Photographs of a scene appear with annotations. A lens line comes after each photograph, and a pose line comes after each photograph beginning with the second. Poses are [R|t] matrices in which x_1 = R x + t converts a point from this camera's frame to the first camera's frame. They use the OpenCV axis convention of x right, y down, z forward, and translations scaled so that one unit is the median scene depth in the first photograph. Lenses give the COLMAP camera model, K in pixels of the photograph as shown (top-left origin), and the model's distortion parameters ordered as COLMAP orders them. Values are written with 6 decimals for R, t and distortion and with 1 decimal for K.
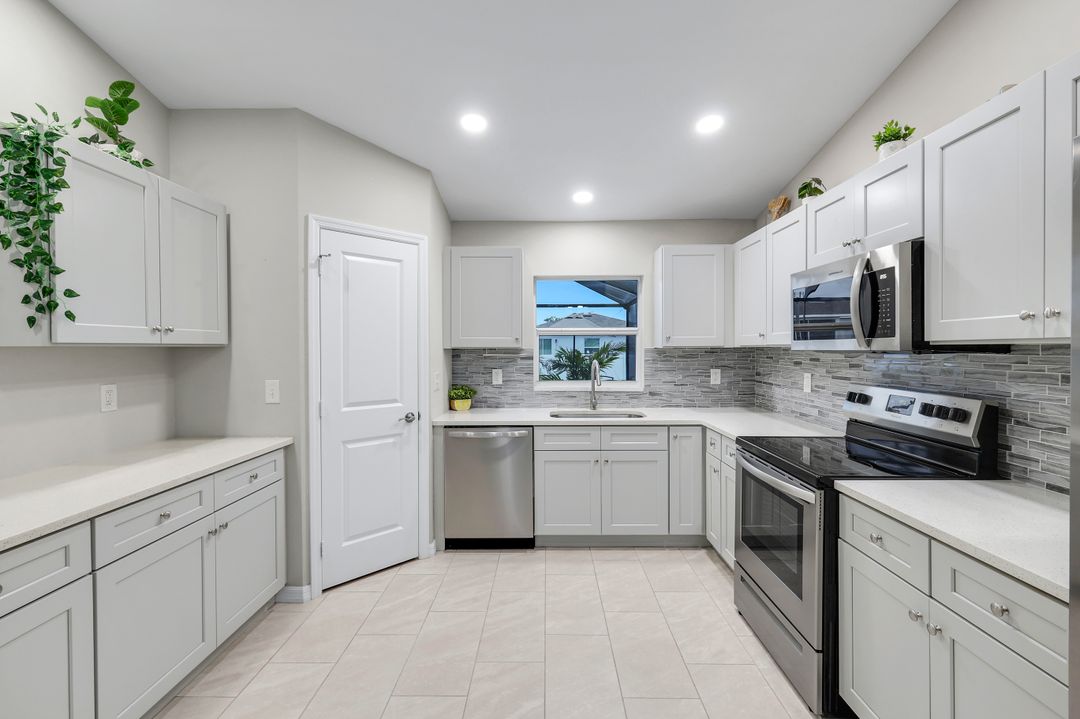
lens RADIAL K [[476.8, 0, 541.0], [0, 476.8, 354.9], [0, 0, 1]] dist [0.008738, -0.002731]
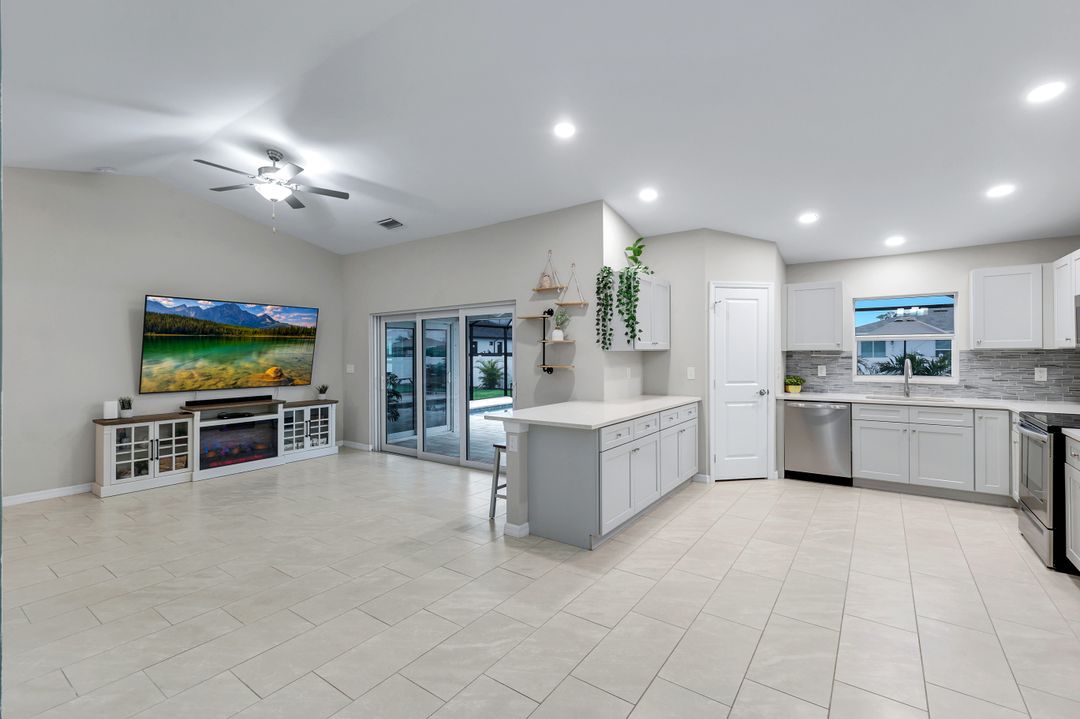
lens RADIAL K [[476.8, 0, 540.3], [0, 476.8, 353.1], [0, 0, 1]] dist [0.008738, -0.002731]
pose [[0.819832, -0.001979, -0.572601, 0.057167], [-0.004408, 0.999943, -0.009767, 0.017006], [0.572588, 0.010532, 0.819776, -1.024364]]
